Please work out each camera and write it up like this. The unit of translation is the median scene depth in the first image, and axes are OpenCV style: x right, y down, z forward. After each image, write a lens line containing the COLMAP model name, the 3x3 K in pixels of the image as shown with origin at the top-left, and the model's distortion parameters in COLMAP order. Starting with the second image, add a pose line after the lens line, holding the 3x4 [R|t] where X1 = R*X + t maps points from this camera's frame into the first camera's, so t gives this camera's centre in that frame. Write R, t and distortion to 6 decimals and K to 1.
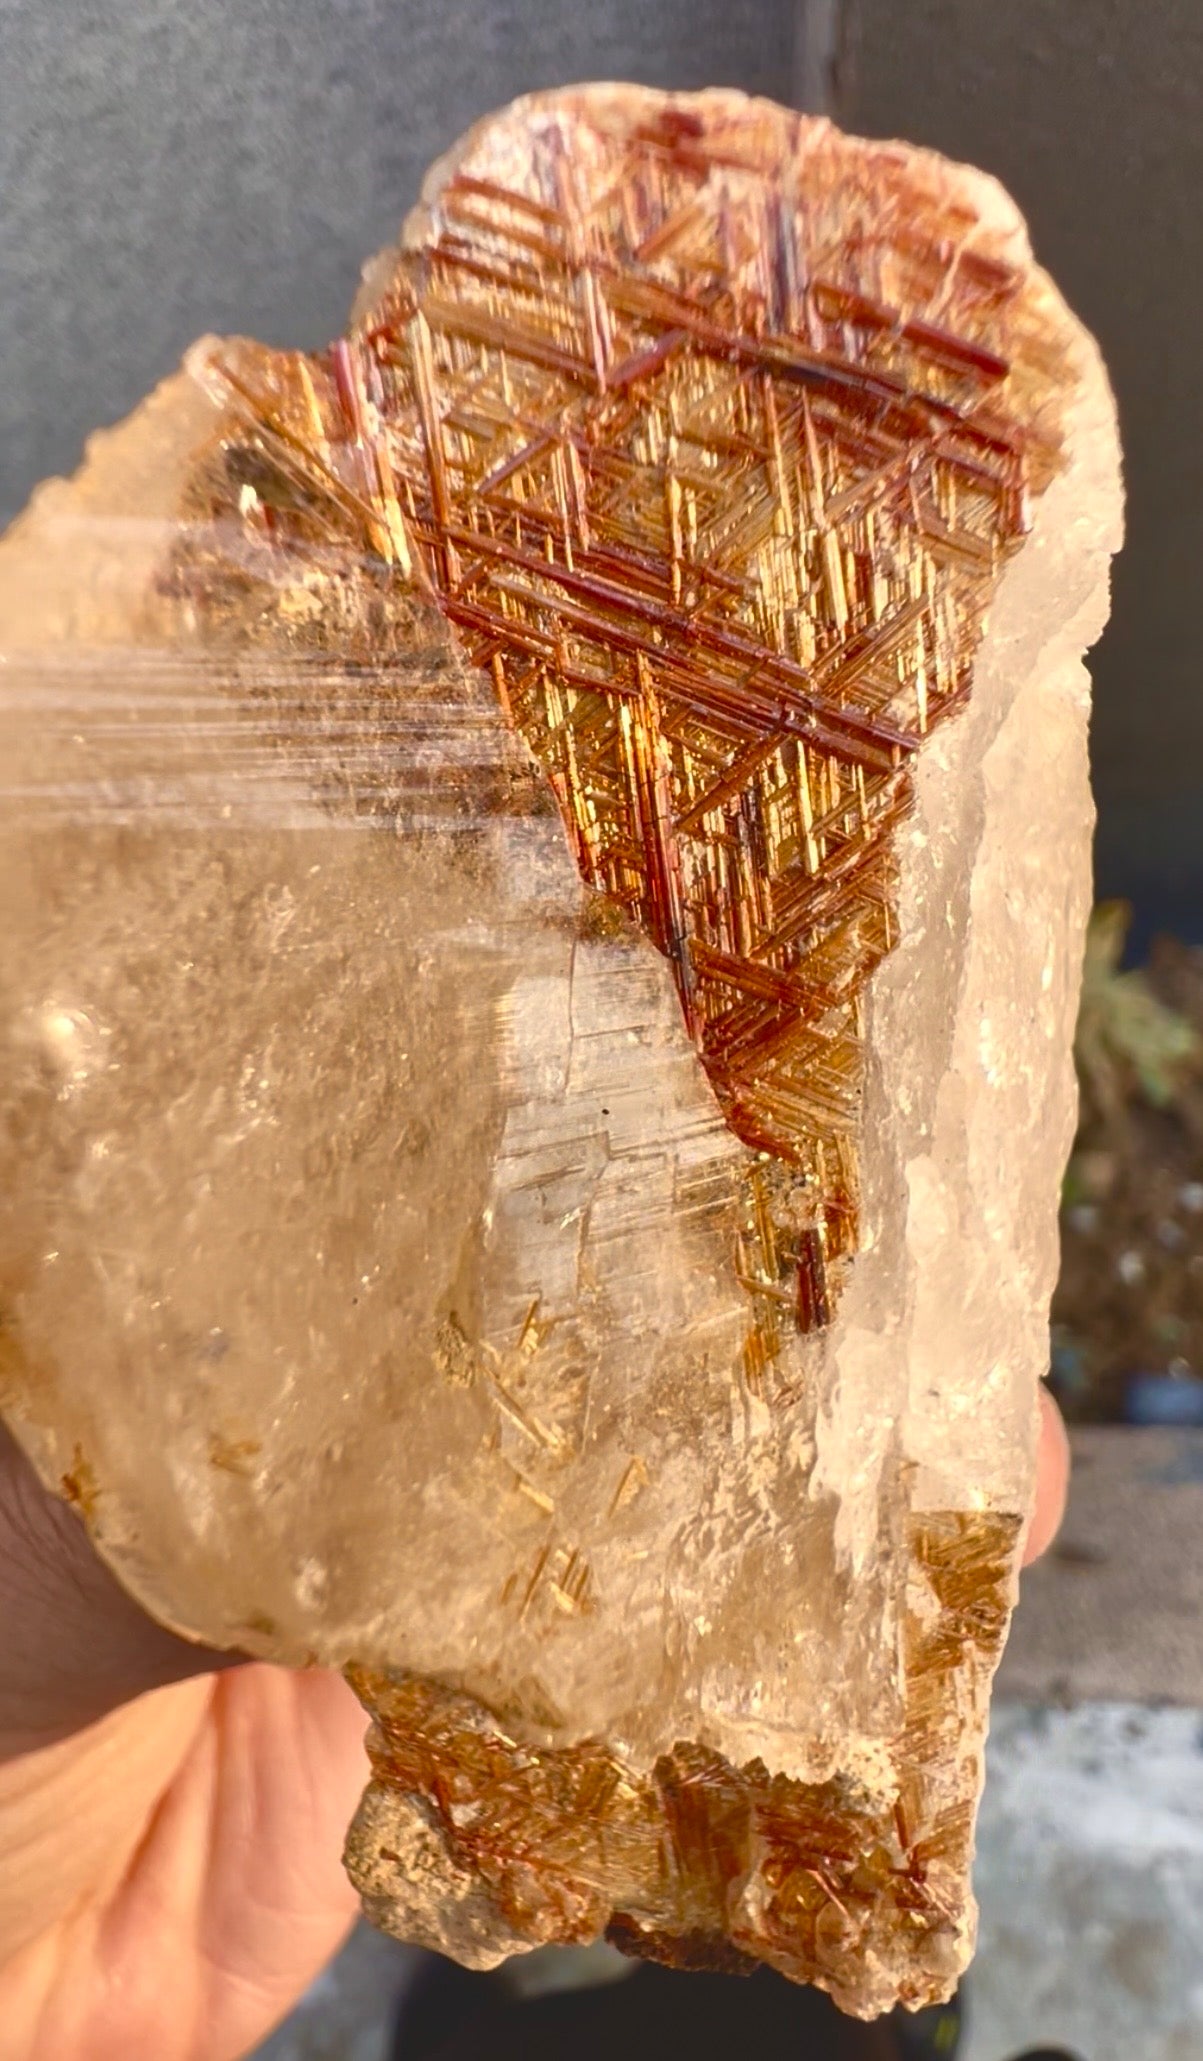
lens RADIAL K [[1126.7, 0, 602.7], [0, 1126.7, 957.9], [0, 0, 1]] dist [-0.014165, 0.001886]
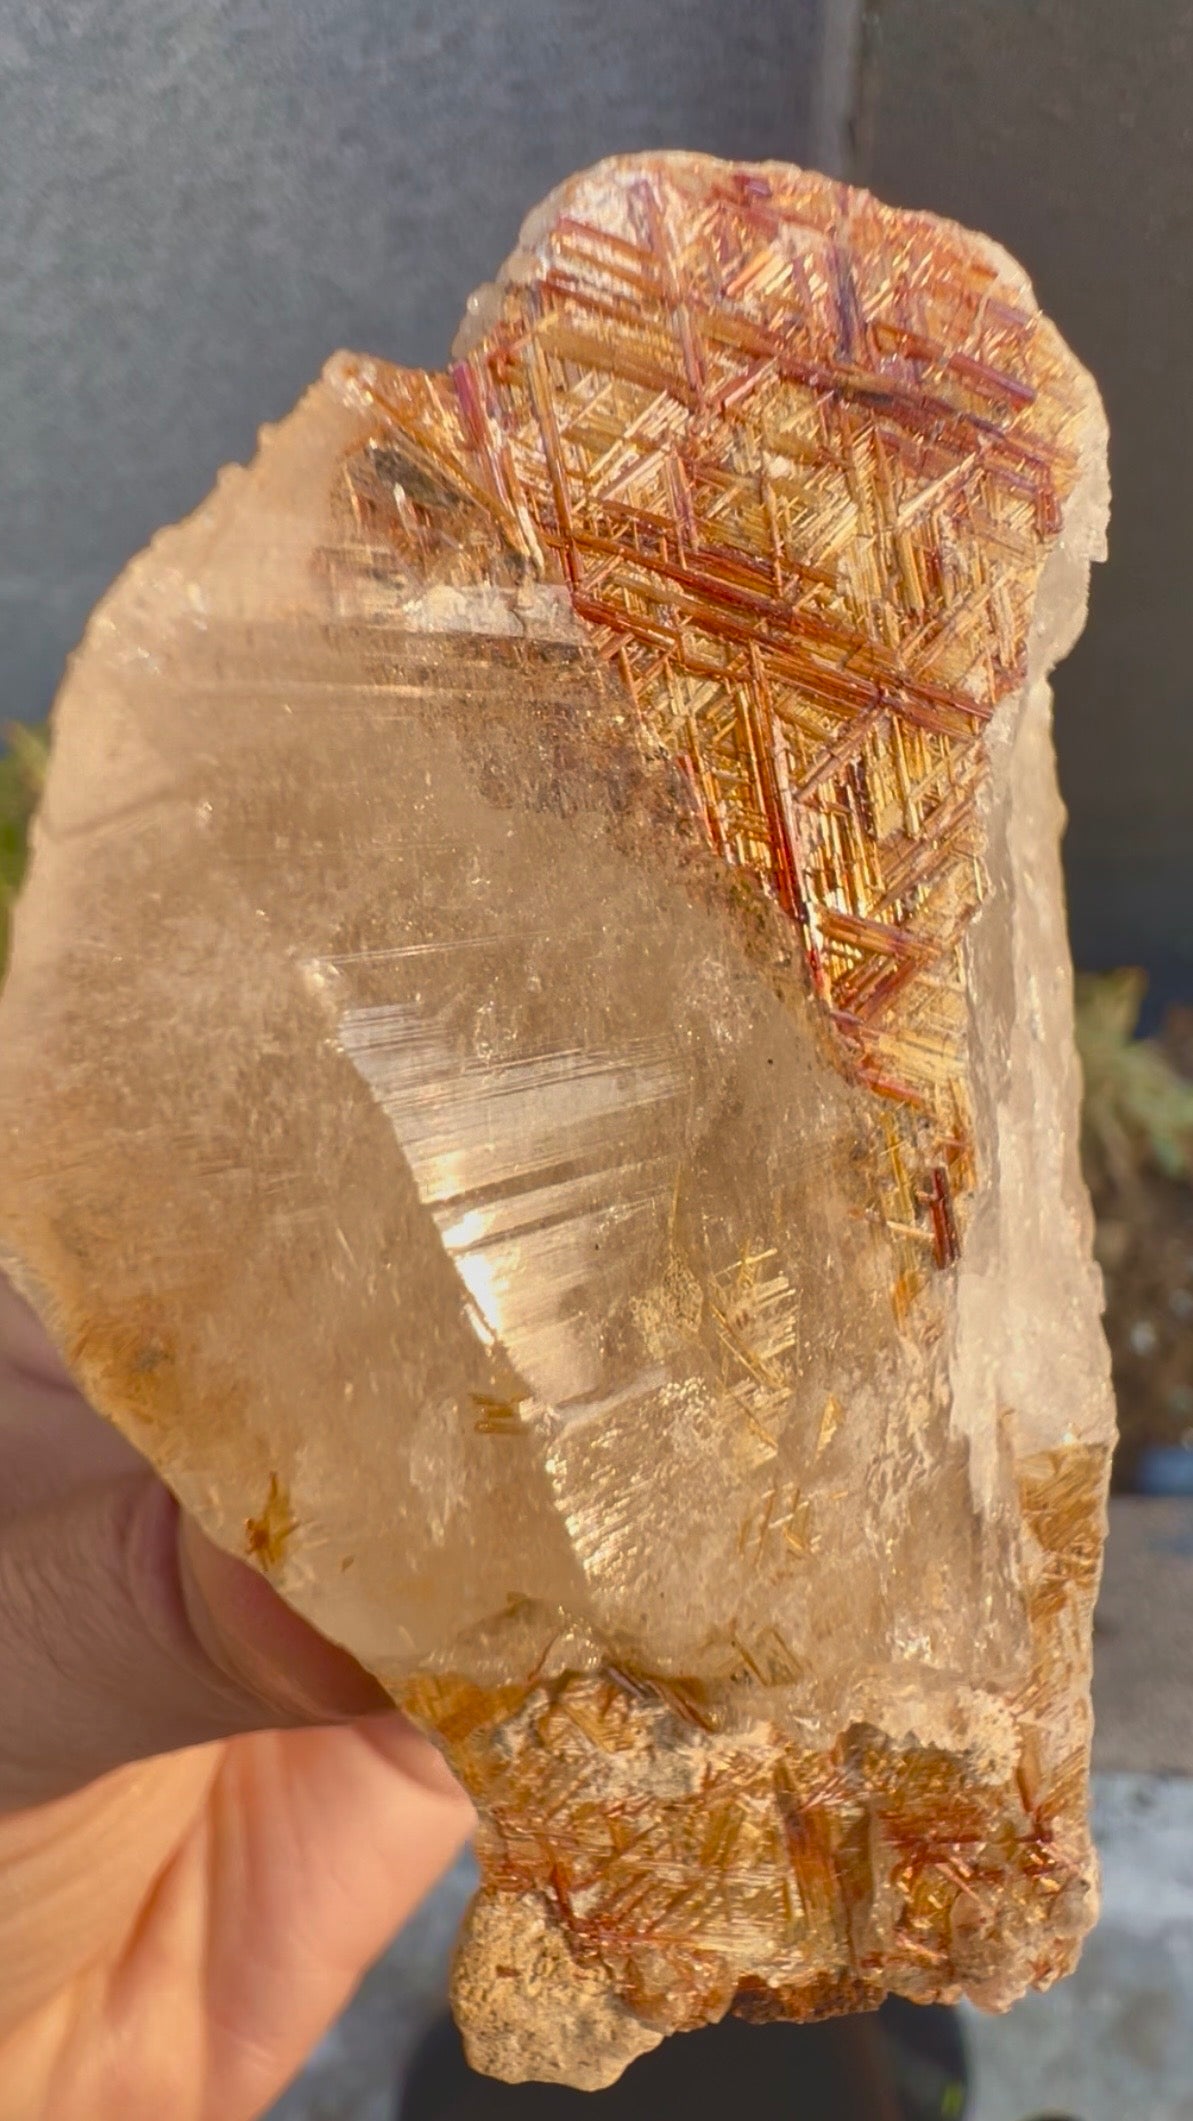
lens RADIAL K [[1140.3, 0, 618.4], [0, 1140.3, 1021.8], [0, 0, 1]] dist [-0.014066, 0.000176]
pose [[0.974699, -0.092545, 0.203461, -0.353533], [0.110423, 0.990794, -0.078324, 0.168722], [-0.194340, 0.098809, 0.975945, -0.021505]]
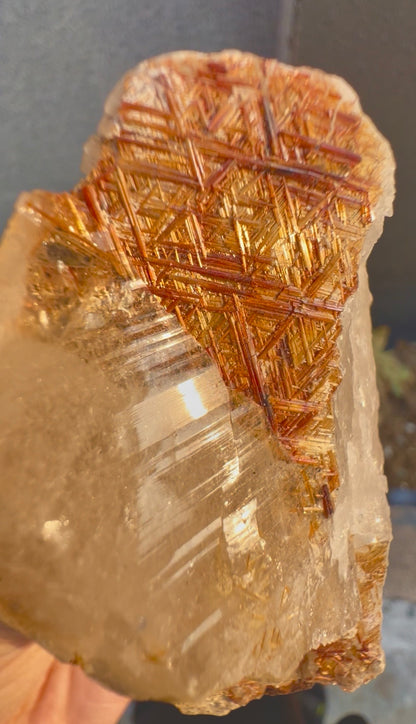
lens RADIAL K [[386.4, 0, 206.3], [0, 386.4, 351.4], [0, 0, 1]] dist [-0.017823, 0.000967]
pose [[0.964553, -0.213415, 0.155213, -0.182050], [0.196691, 0.973544, 0.116293, -0.259782], [-0.175925, -0.081642, 0.981012, 0.177583]]
